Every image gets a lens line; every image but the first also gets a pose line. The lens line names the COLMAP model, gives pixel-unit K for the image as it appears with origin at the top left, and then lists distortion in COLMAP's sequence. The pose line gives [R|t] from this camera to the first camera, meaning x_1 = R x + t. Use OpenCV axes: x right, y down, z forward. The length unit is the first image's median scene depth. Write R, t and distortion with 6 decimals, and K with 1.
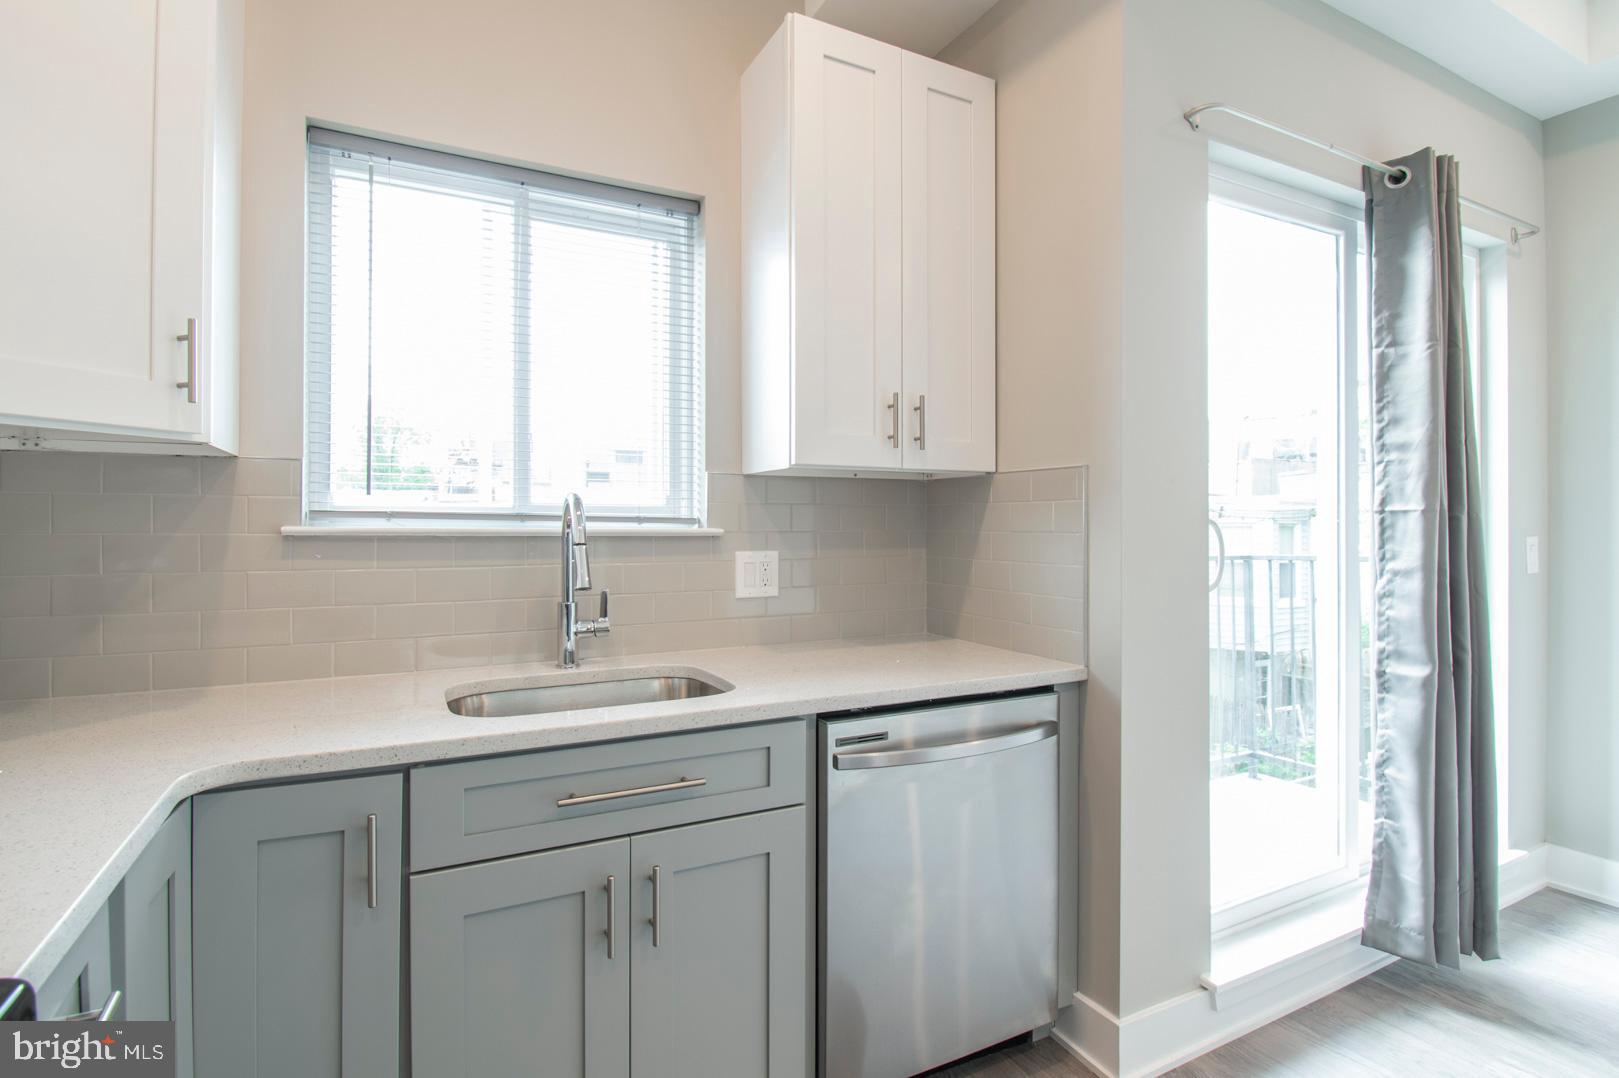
lens RADIAL K [[820.0, 0, 811.8], [0, 820.0, 520.5], [0, 0, 1]] dist [-0.002368, -0.000856]
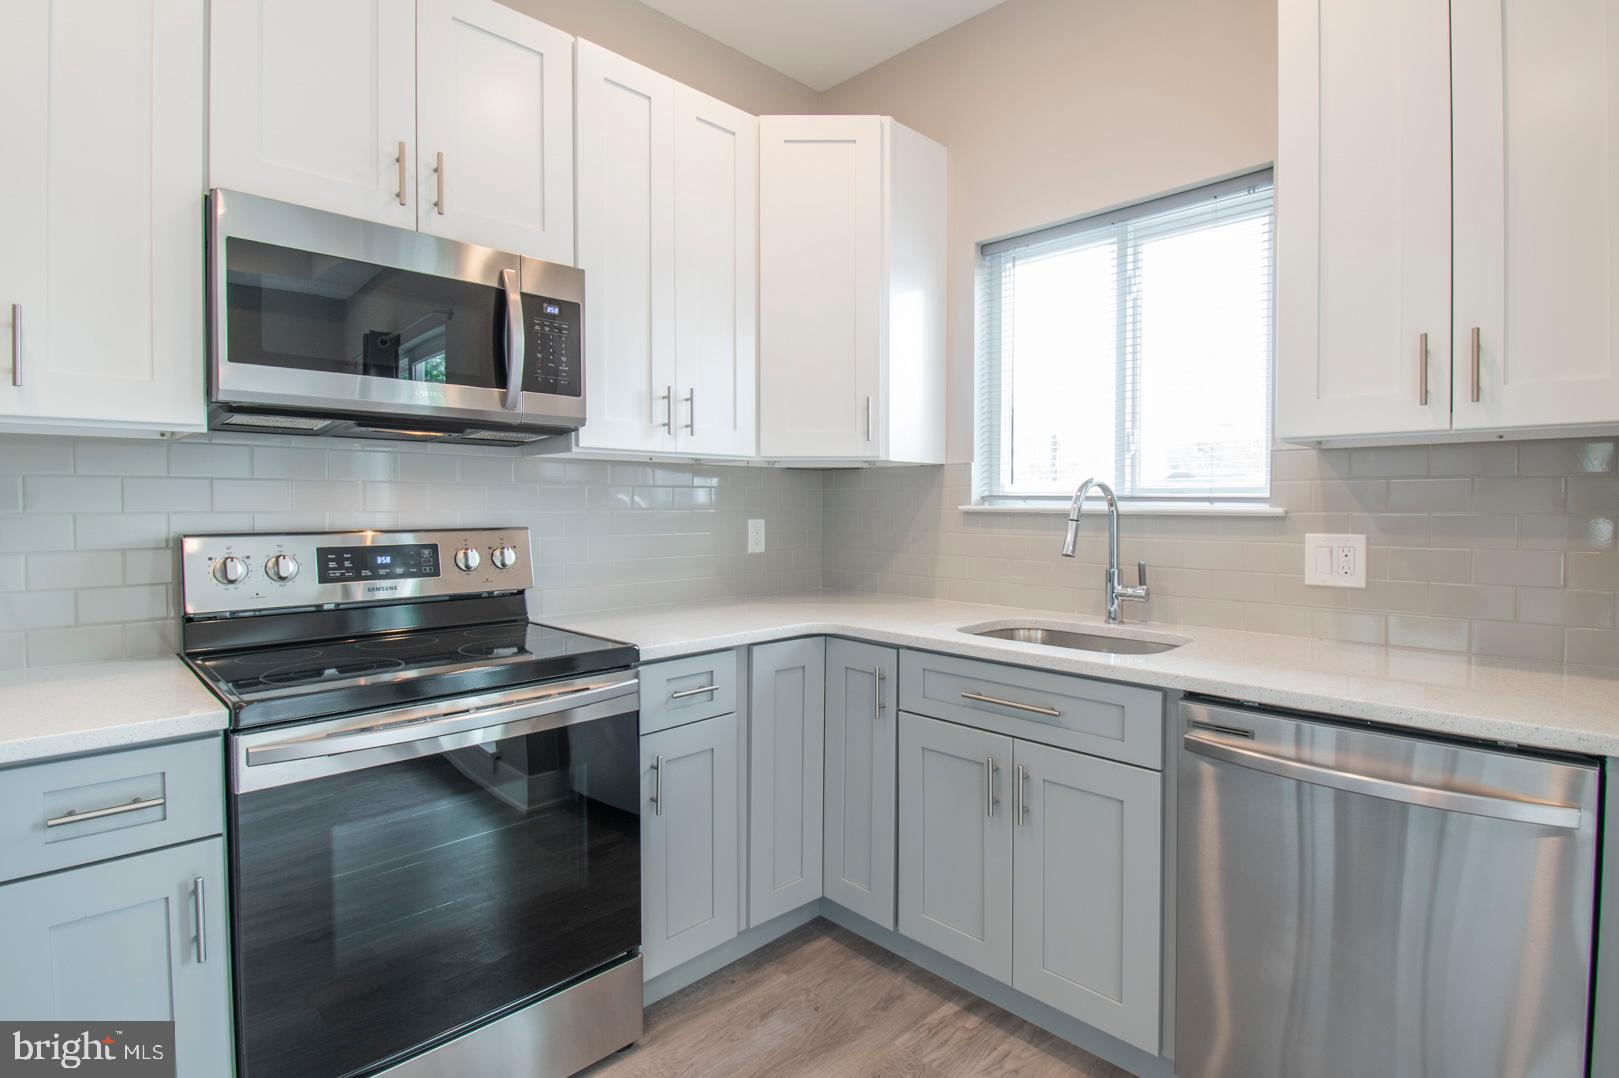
lens RADIAL K [[820.0, 0, 811.8], [0, 820.0, 520.5], [0, 0, 1]] dist [-0.002368, -0.000856]
pose [[0.274207, 0.017984, -0.961503, 0.745808], [0.007379, 0.999756, 0.020804, 0.000212], [0.961642, -0.012799, 0.274007, 0.247804]]
